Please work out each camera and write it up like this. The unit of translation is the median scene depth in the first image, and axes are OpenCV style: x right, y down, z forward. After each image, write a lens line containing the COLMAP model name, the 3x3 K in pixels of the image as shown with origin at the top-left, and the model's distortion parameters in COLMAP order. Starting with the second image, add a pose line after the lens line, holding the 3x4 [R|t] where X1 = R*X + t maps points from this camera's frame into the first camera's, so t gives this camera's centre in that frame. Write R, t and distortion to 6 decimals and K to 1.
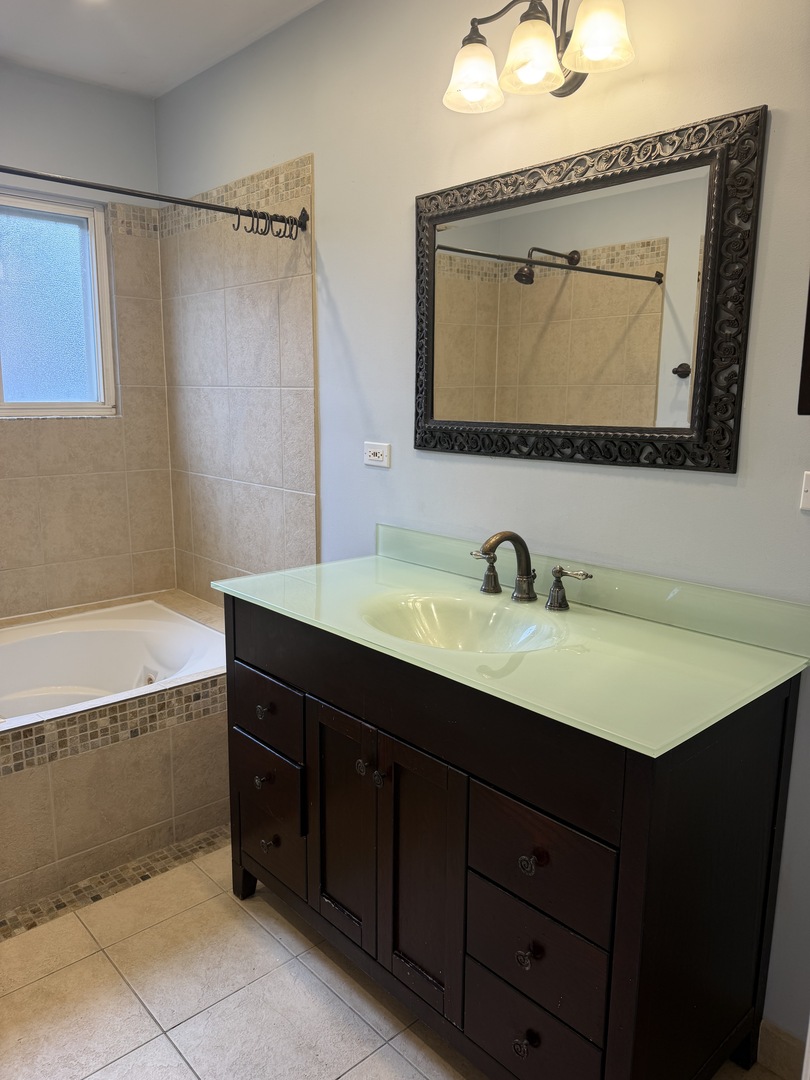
lens RADIAL K [[759.5, 0, 402.7], [0, 759.5, 550.0], [0, 0, 1]] dist [0.002592, -0.036378]
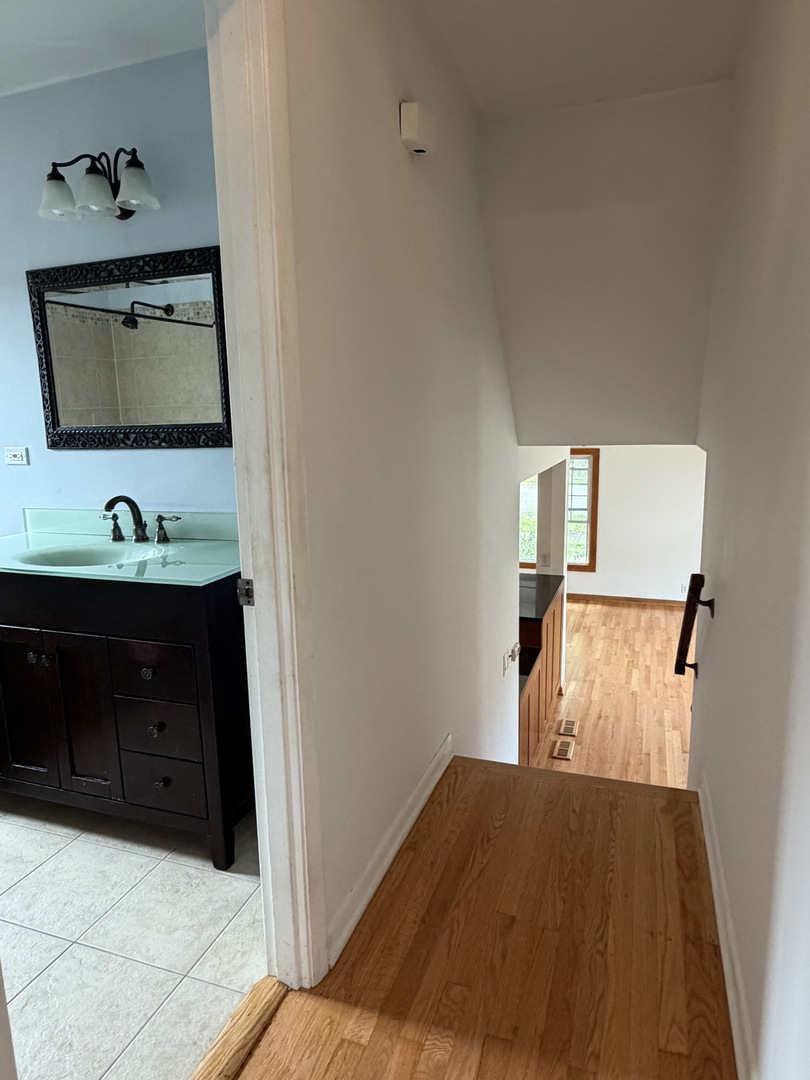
lens RADIAL K [[668.9, 0, 407.2], [0, 668.9, 542.7], [0, 0, 1]] dist [0.001673, -0.006998]
pose [[0.879280, -0.111933, 0.462966, 0.009015], [0.120826, 0.992618, 0.010513, 0.116888], [-0.460725, 0.046694, 0.886314, -0.425139]]
